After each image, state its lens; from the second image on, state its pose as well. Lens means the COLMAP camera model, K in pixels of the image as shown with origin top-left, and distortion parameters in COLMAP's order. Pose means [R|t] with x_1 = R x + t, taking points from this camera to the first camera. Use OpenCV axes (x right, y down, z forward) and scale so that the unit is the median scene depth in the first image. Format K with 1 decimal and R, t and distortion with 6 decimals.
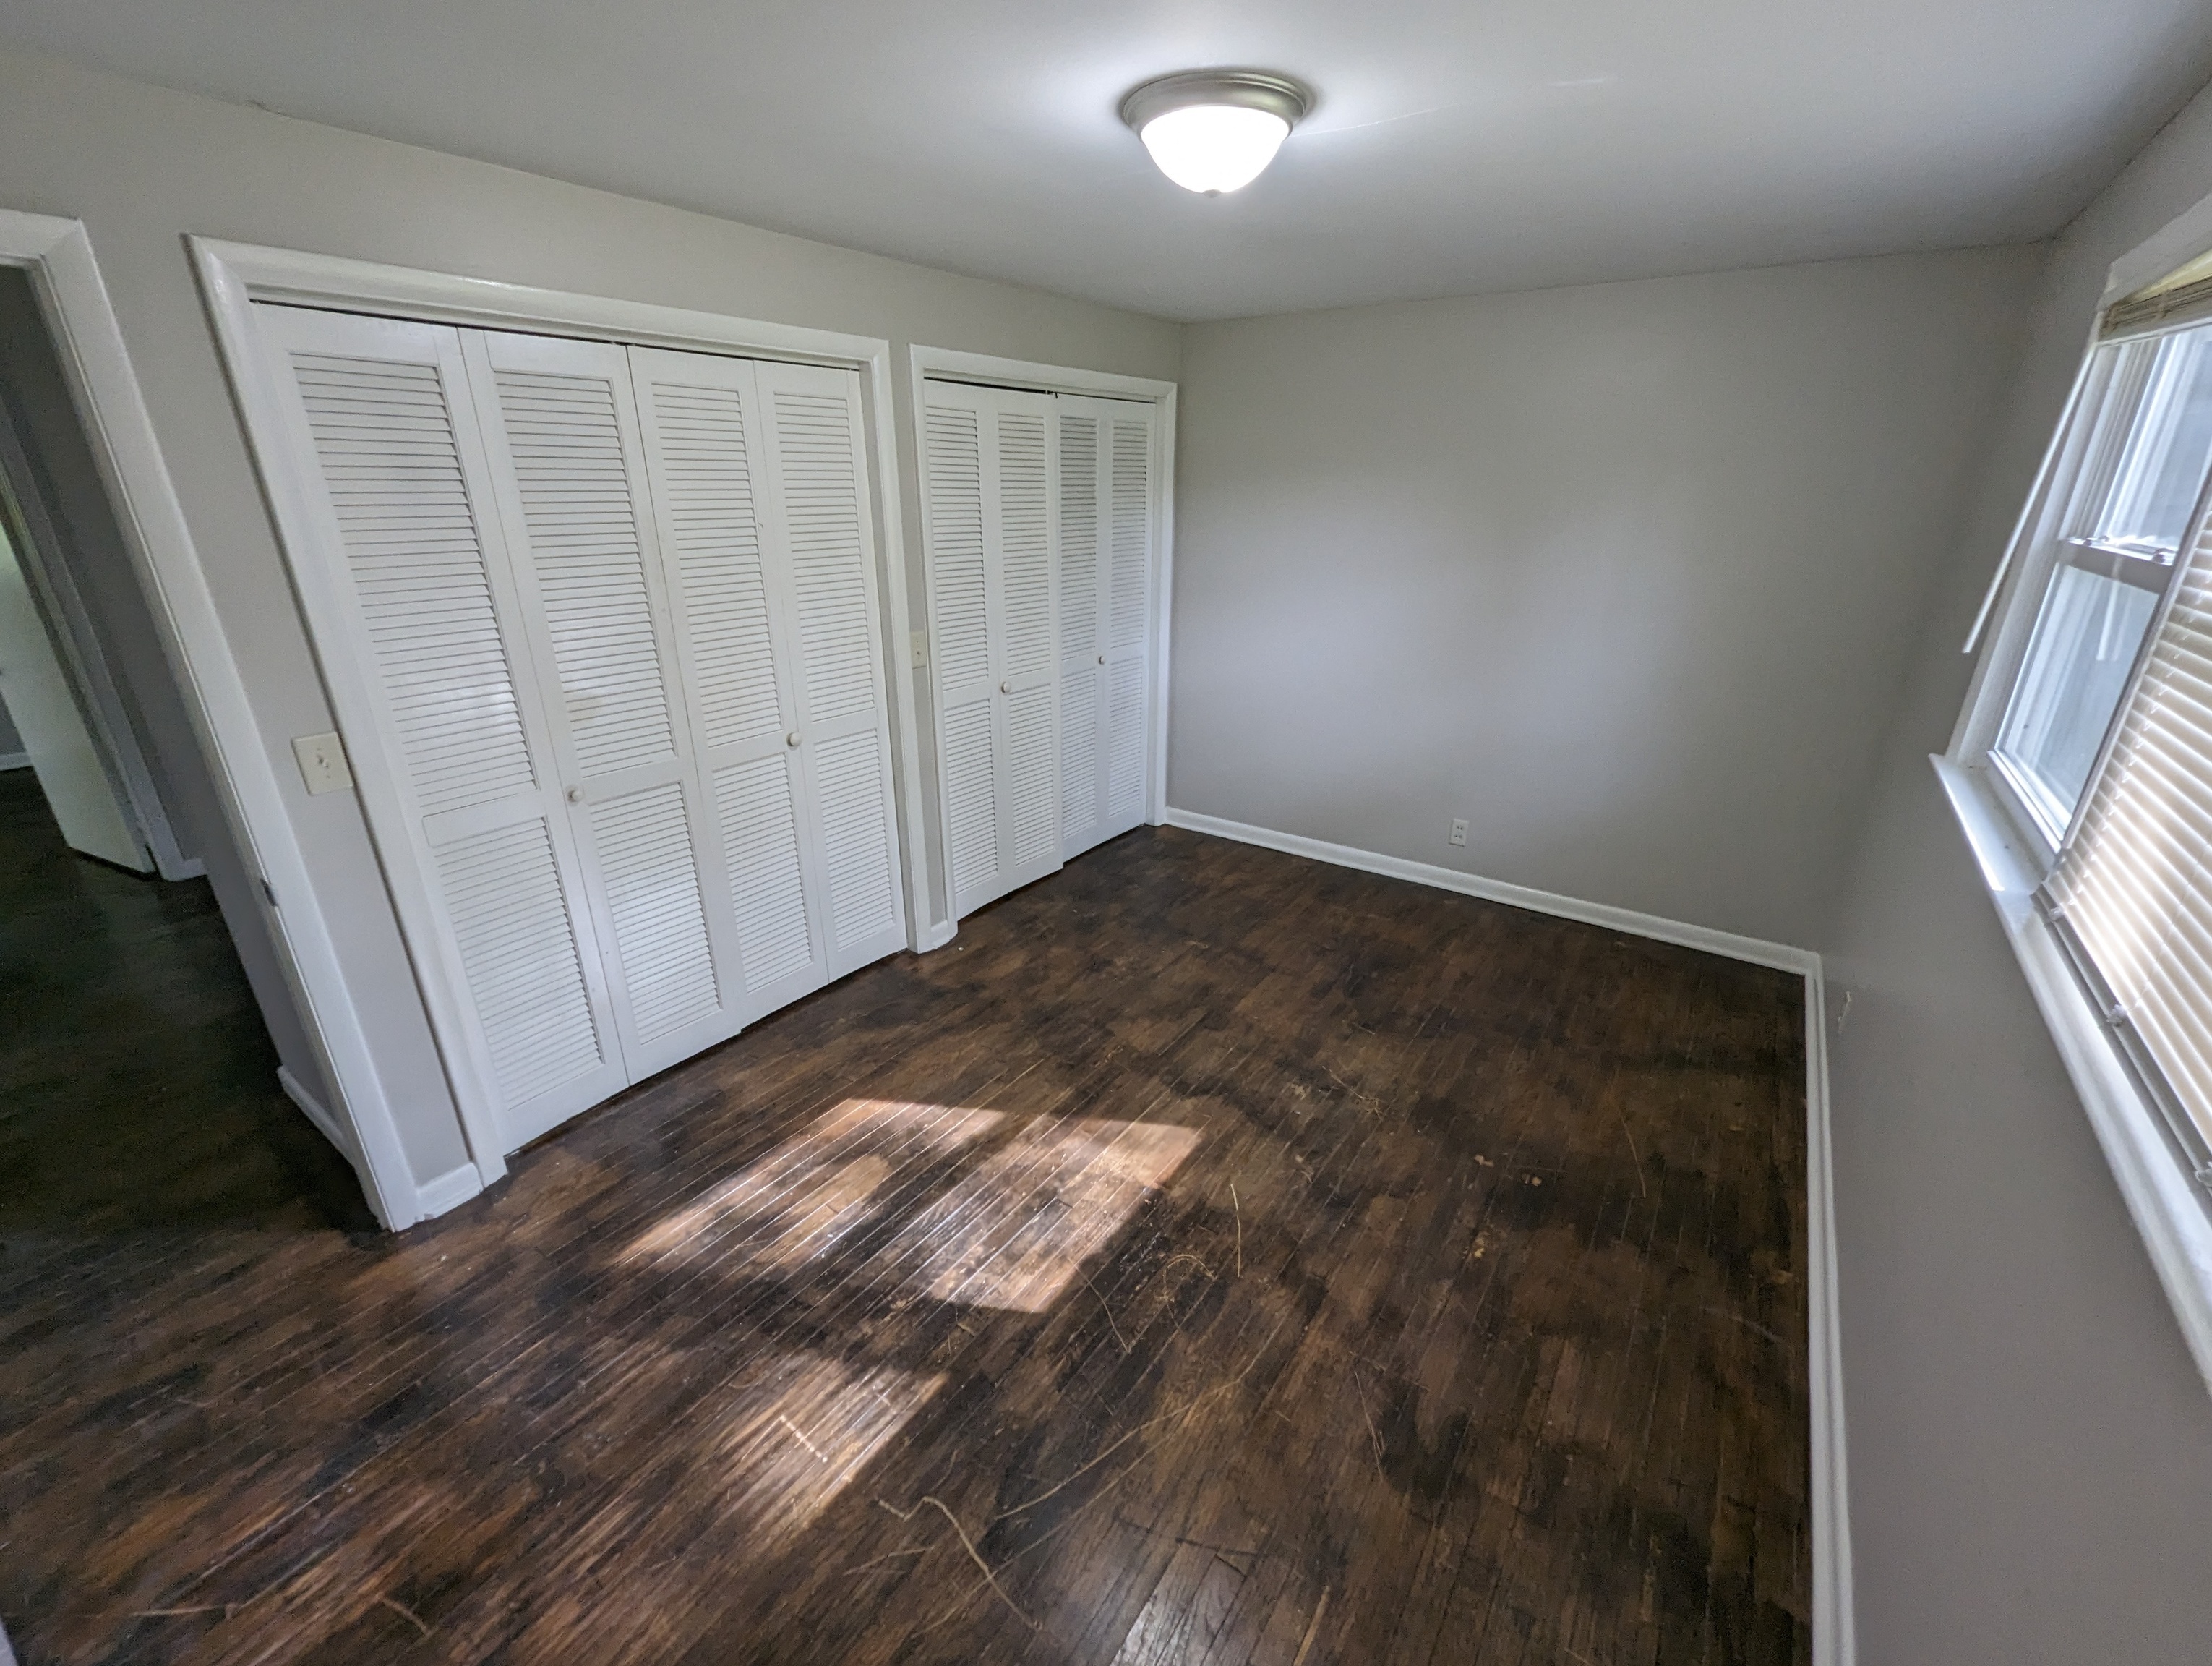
lens RADIAL K [[923.9, 0, 1120.5], [0, 923.9, 829.4], [0, 0, 1]] dist [0.002010, 0.001961]
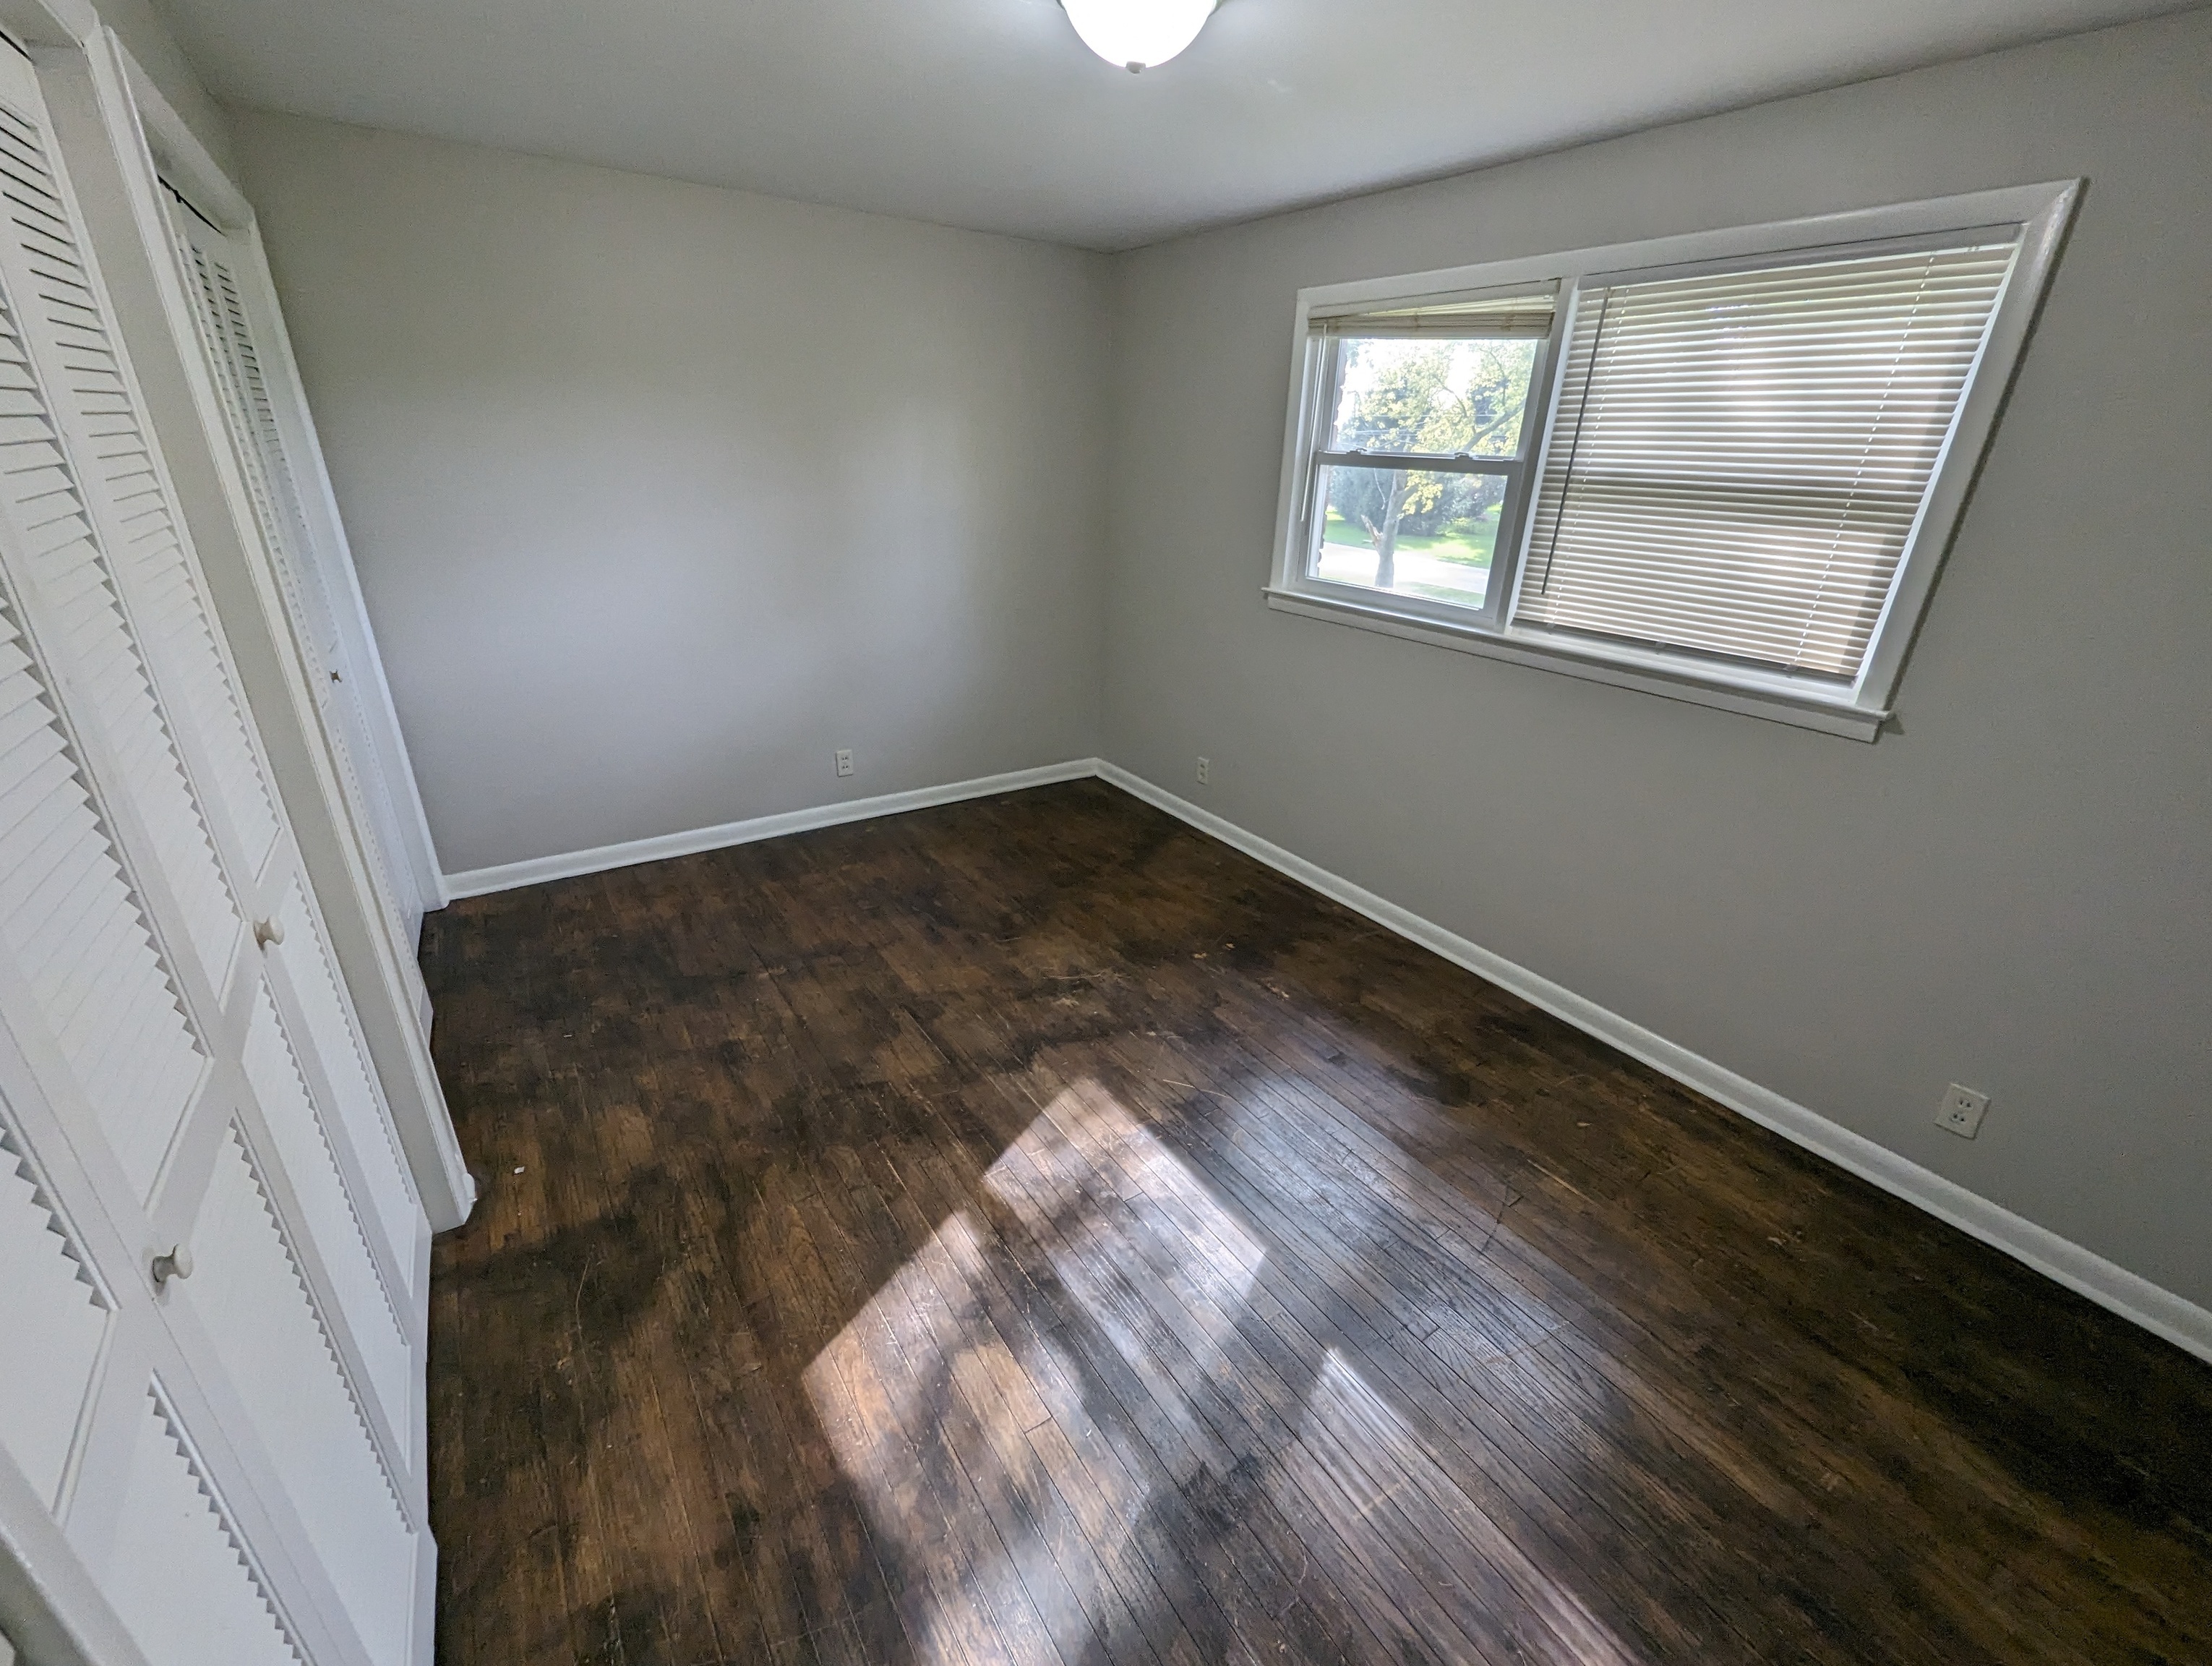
lens RADIAL K [[923.9, 0, 1104.9], [0, 923.9, 832.2], [0, 0, 1]] dist [0.002010, 0.001961]
pose [[0.362034, -0.359923, 0.859876, -0.537020], [0.299236, 0.918503, 0.258475, -0.130854], [-0.882830, 0.163729, 0.440231, 0.404846]]
